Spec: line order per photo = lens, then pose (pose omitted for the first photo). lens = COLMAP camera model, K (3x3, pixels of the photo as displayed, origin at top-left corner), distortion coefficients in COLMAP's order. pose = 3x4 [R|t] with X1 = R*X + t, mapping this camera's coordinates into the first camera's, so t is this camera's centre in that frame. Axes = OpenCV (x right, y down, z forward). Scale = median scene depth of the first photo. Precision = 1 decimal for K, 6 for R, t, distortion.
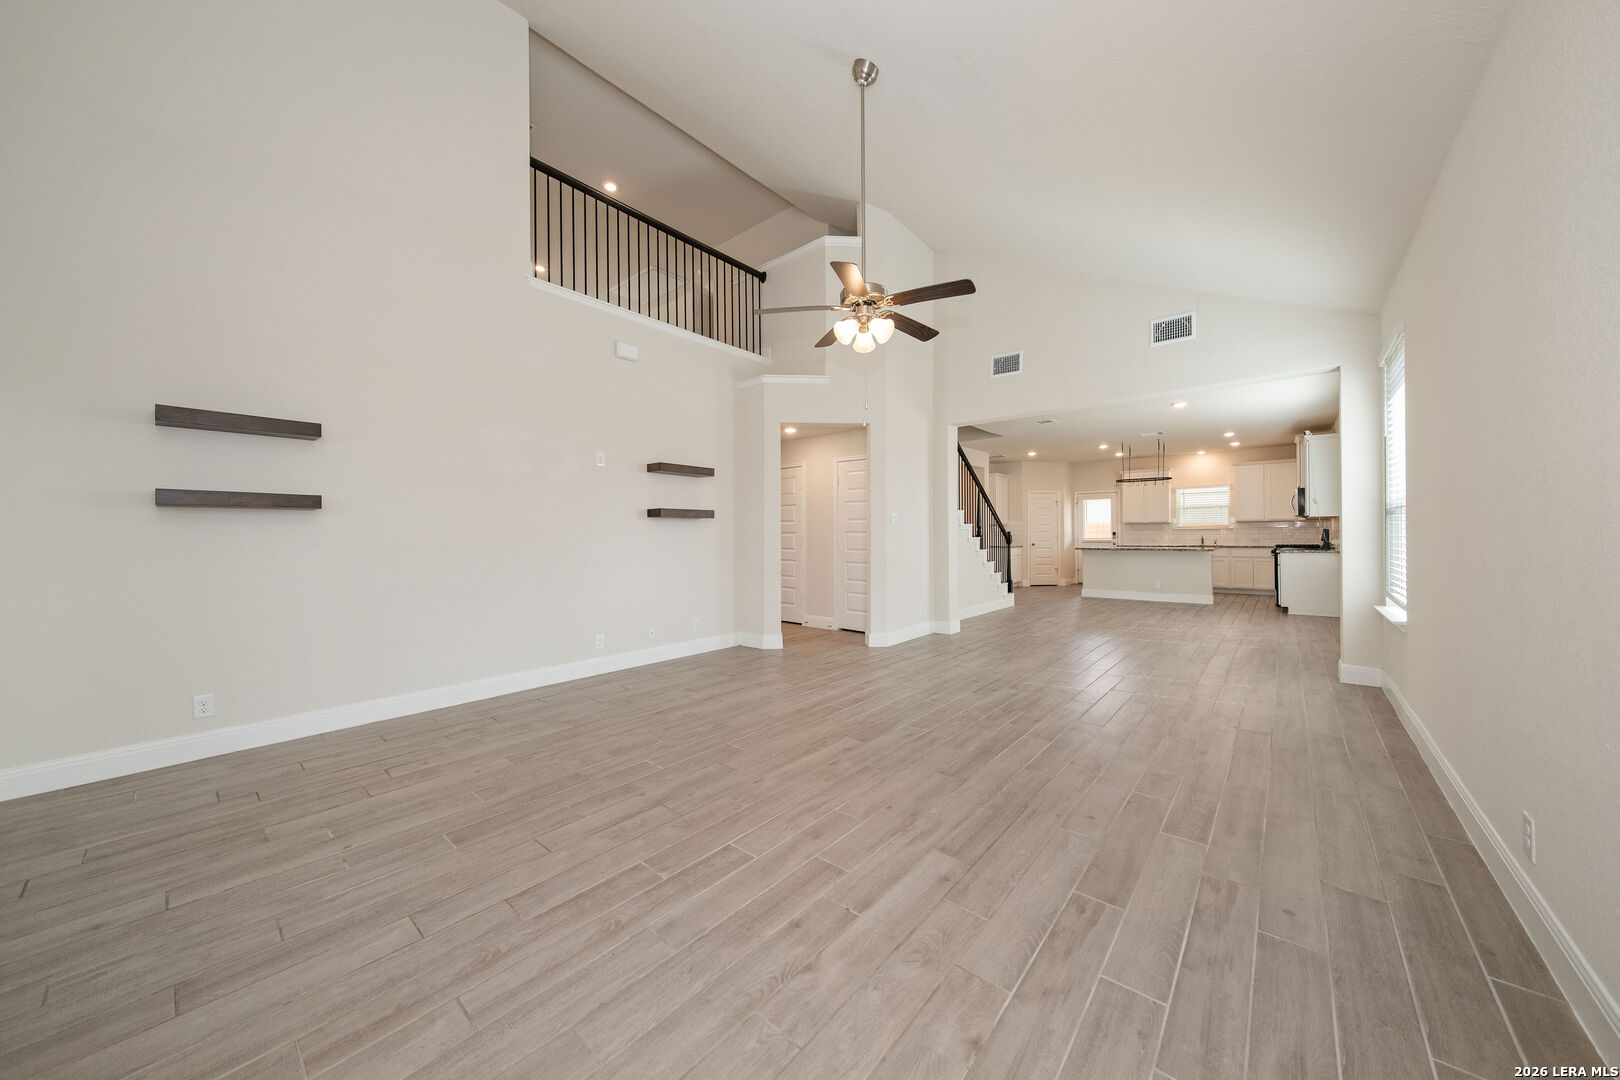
lens RADIAL K [[556.5, 0, 814.5], [0, 556.5, 533.9], [0, 0, 1]] dist [0.005995, -0.001520]
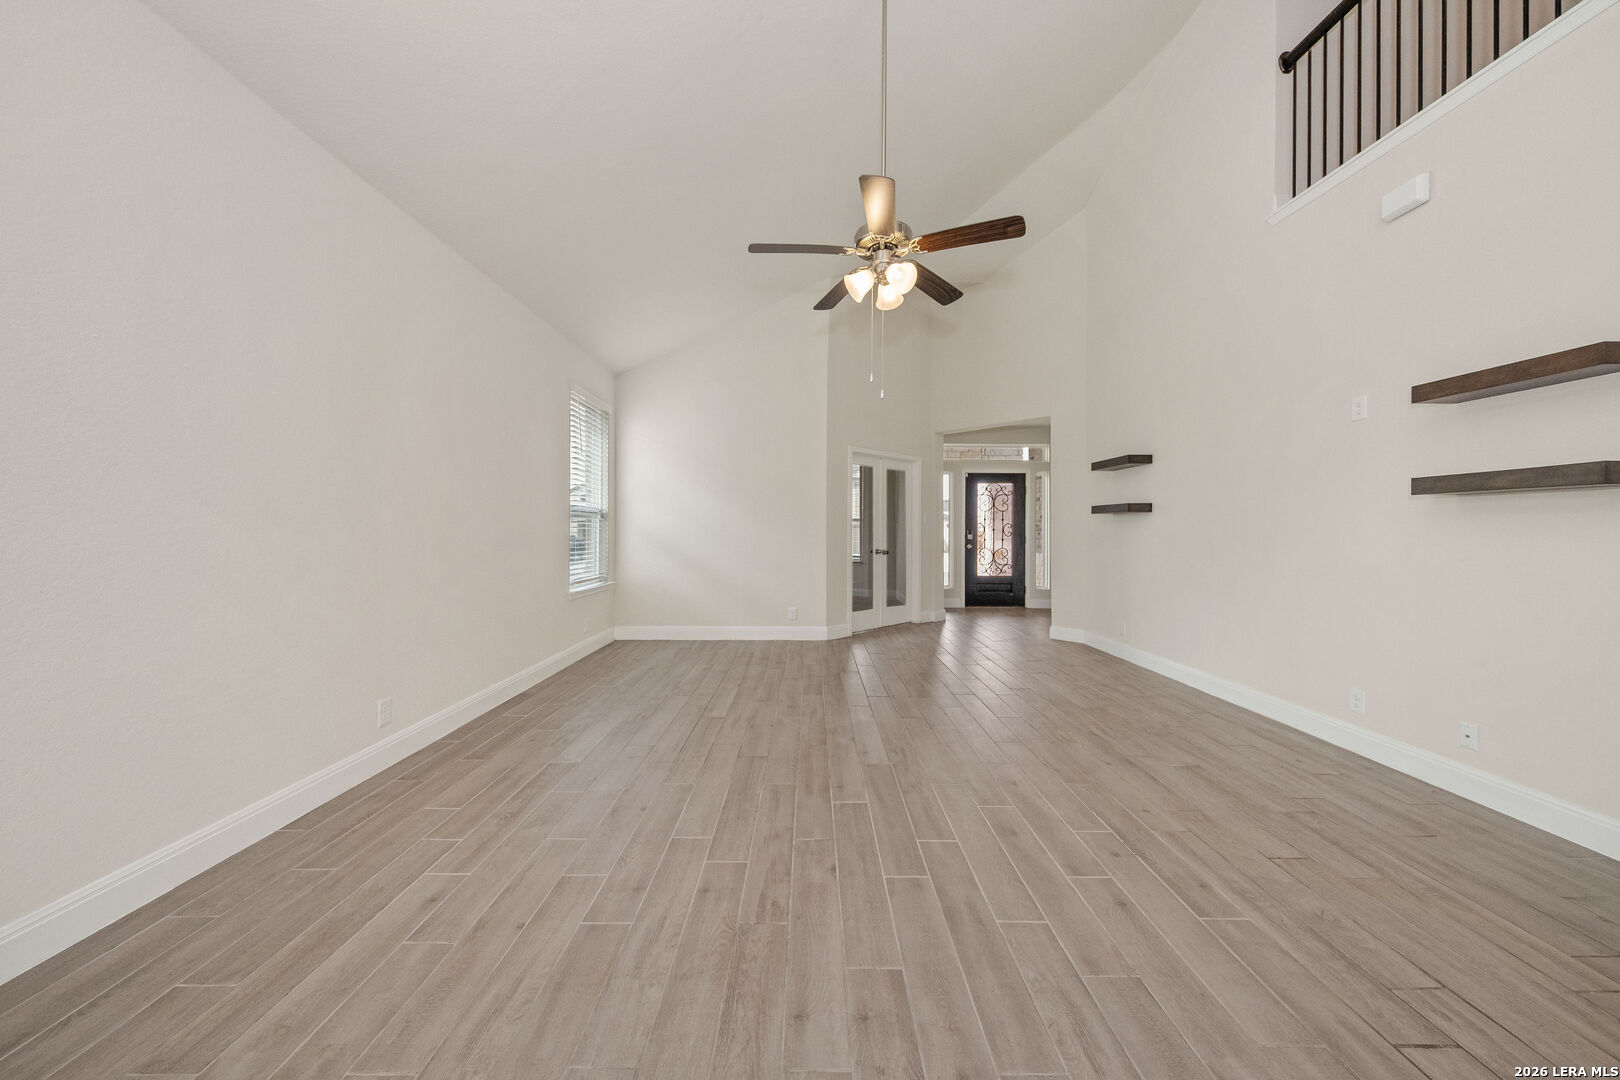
lens RADIAL K [[556.5, 0, 815.2], [0, 556.5, 533.8], [0, 0, 1]] dist [0.005995, -0.001520]
pose [[-0.756787, 0.006785, -0.653626, 0.929191], [-0.001043, 0.999932, 0.011587, -0.004664], [0.653660, 0.009450, -0.756729, 2.057758]]
